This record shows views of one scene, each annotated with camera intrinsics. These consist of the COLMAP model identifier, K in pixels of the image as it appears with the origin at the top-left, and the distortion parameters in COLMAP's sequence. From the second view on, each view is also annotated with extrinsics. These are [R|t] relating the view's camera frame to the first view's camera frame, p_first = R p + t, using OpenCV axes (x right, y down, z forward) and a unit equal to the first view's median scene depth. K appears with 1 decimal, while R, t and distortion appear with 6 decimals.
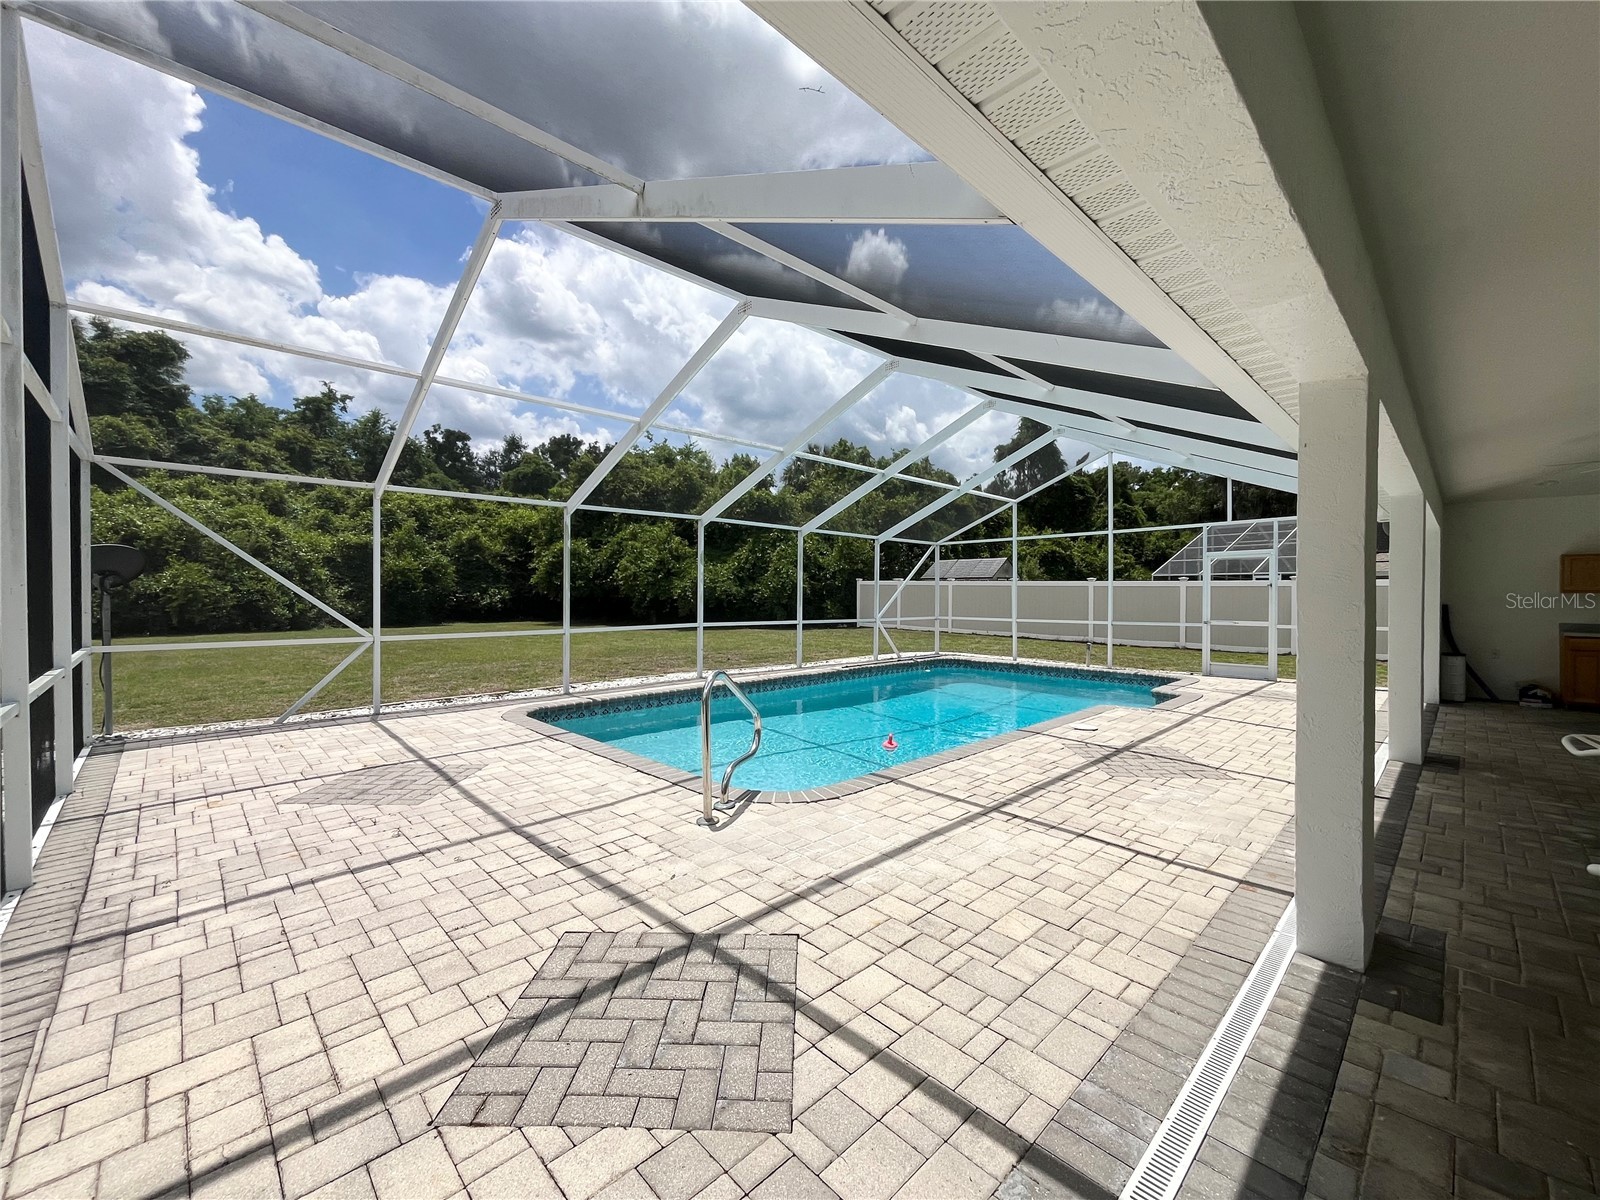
lens RADIAL K [[651.0, 0, 799.2], [0, 651.0, 599.5], [0, 0, 1]] dist [-0.002307, 0.000087]
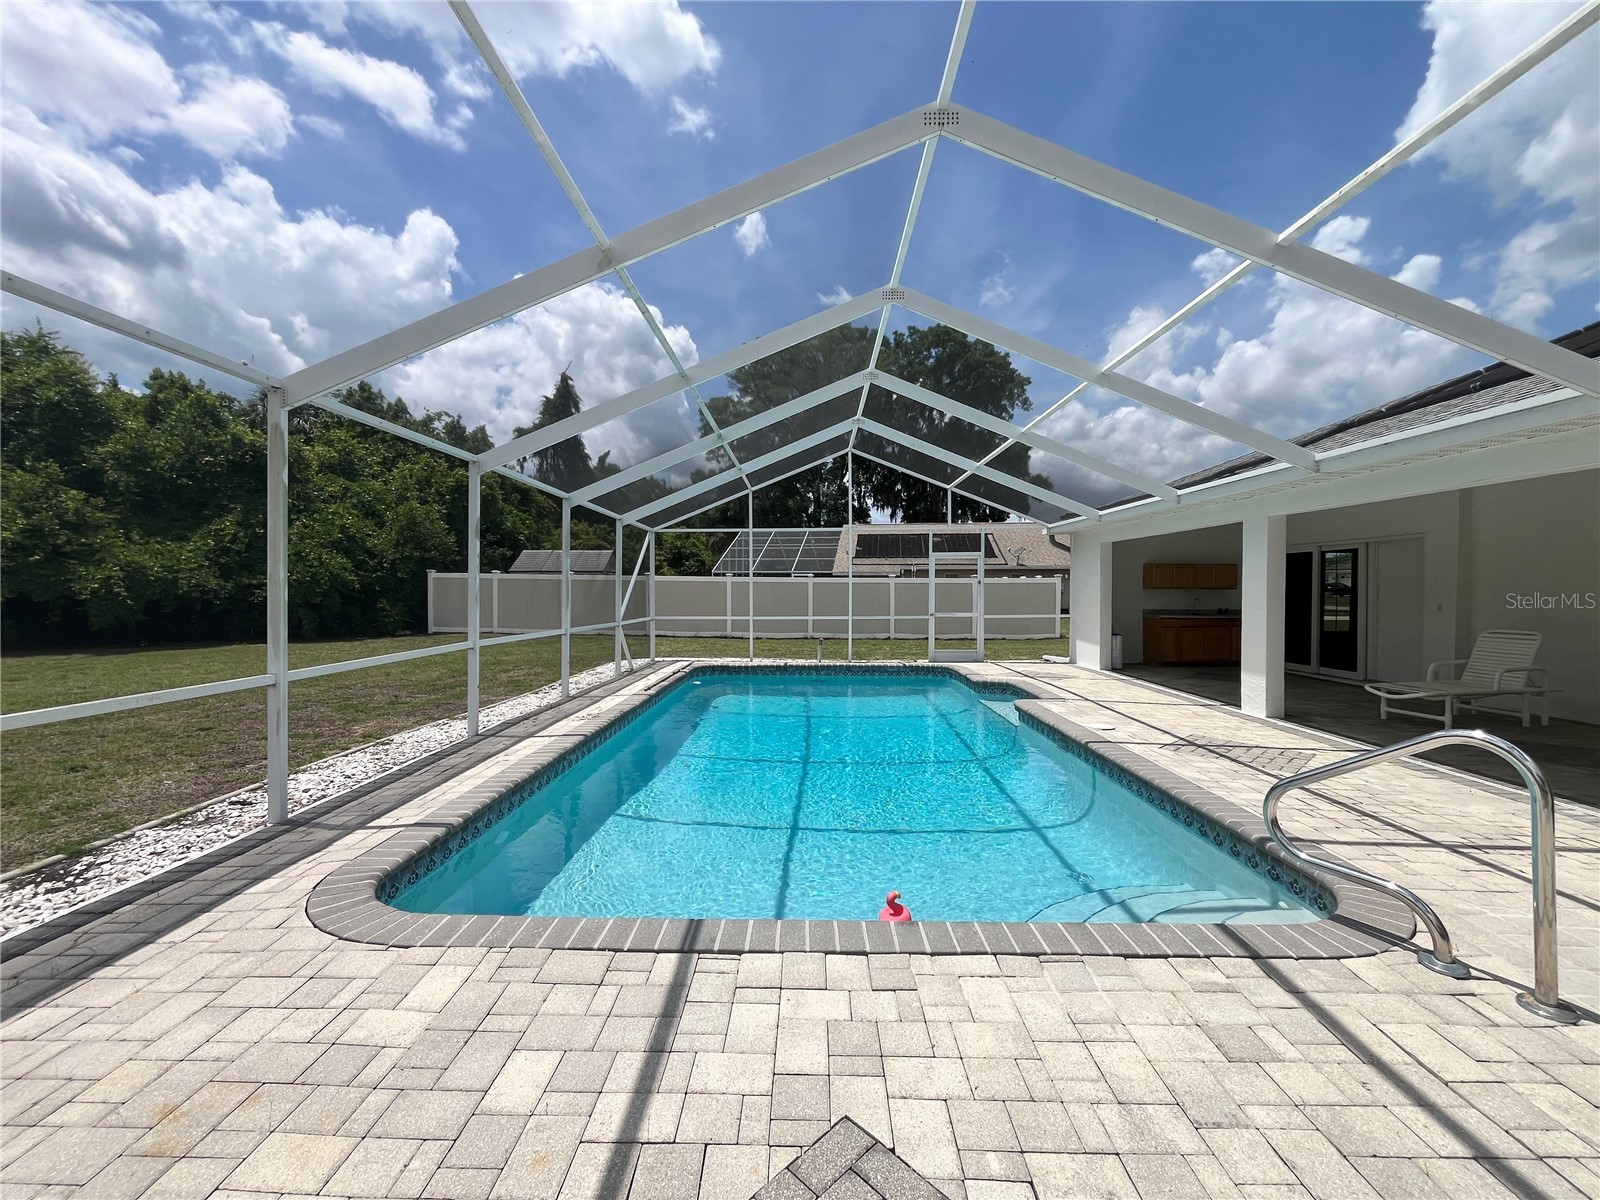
lens RADIAL K [[651.0, 0, 799.2], [0, 651.0, 599.5], [0, 0, 1]] dist [-0.002307, 0.000087]
pose [[0.710288, -0.012209, 0.703806, -0.274504], [0.006880, 0.999922, 0.010403, -0.003979], [-0.703878, -0.002546, 0.710316, 0.298439]]
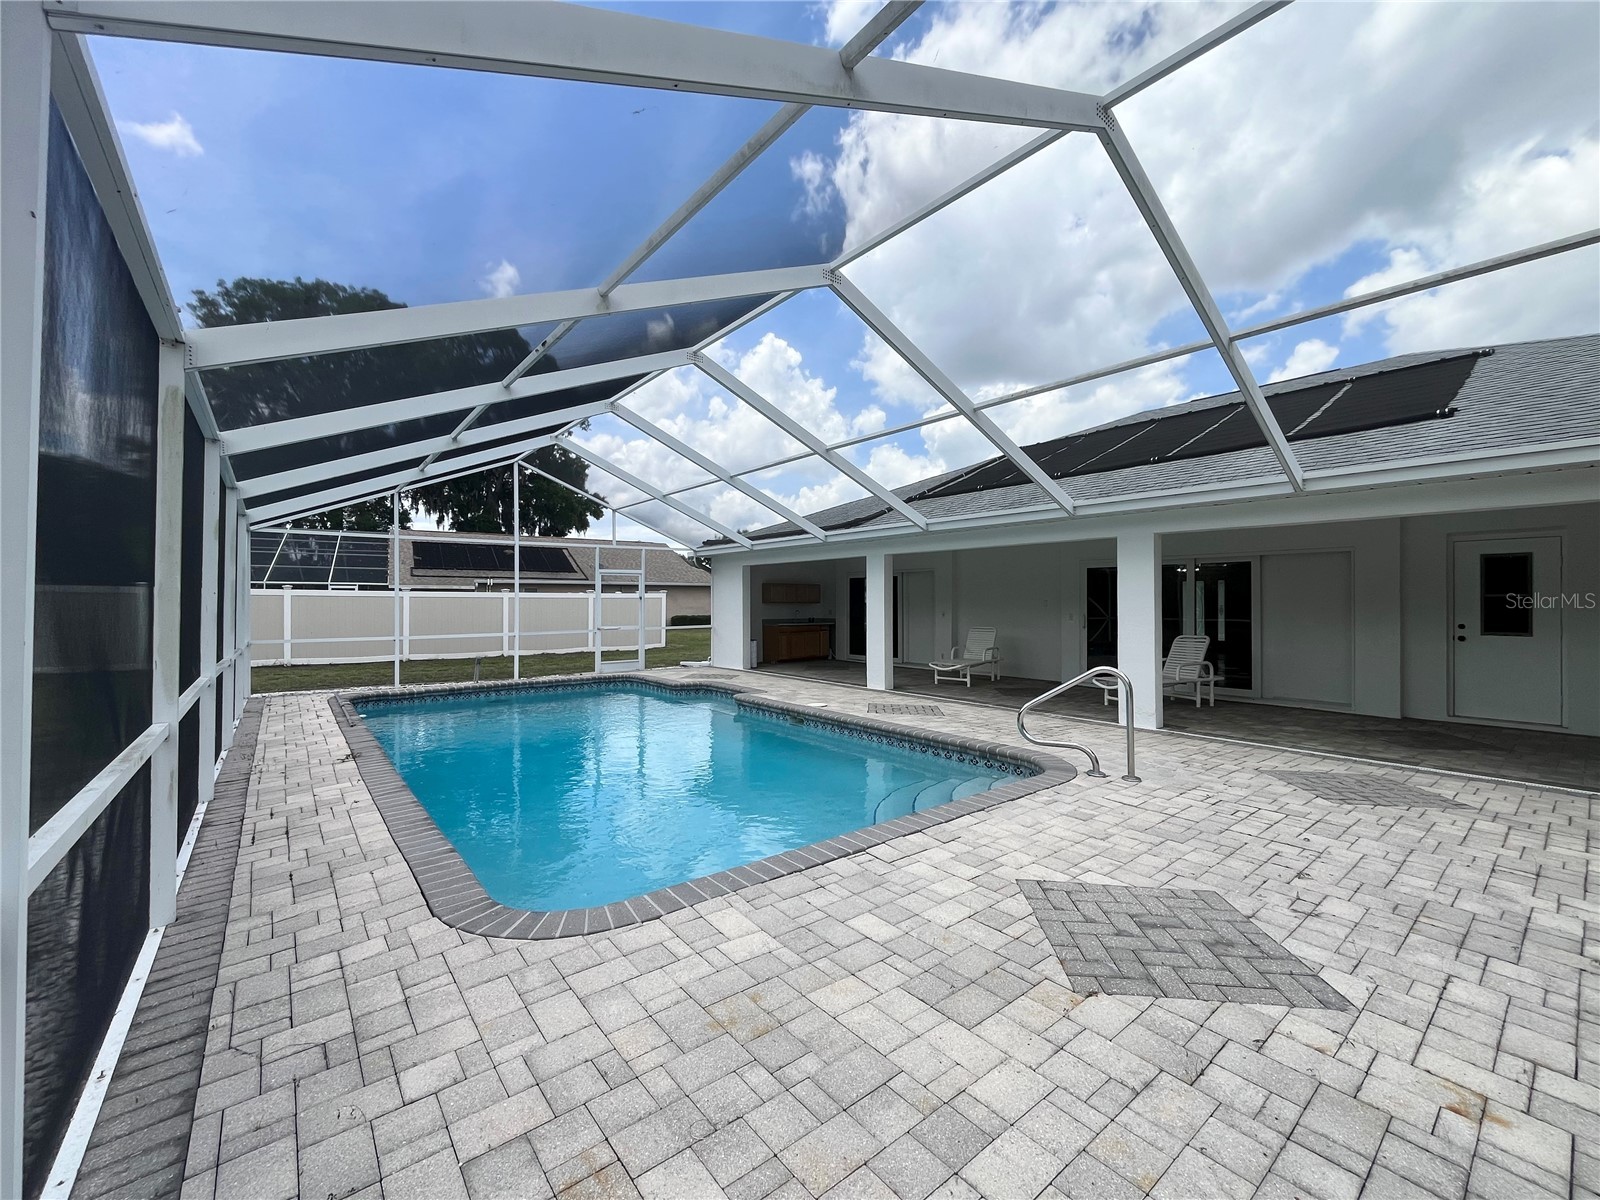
lens RADIAL K [[651.0, 0, 799.2], [0, 651.0, 599.5], [0, 0, 1]] dist [-0.002307, 0.000087]
pose [[0.092729, 0.003480, 0.995685, -0.428023], [0.011783, 0.999920, -0.004593, -0.006532], [-0.995622, 0.012158, 0.092681, 0.436240]]
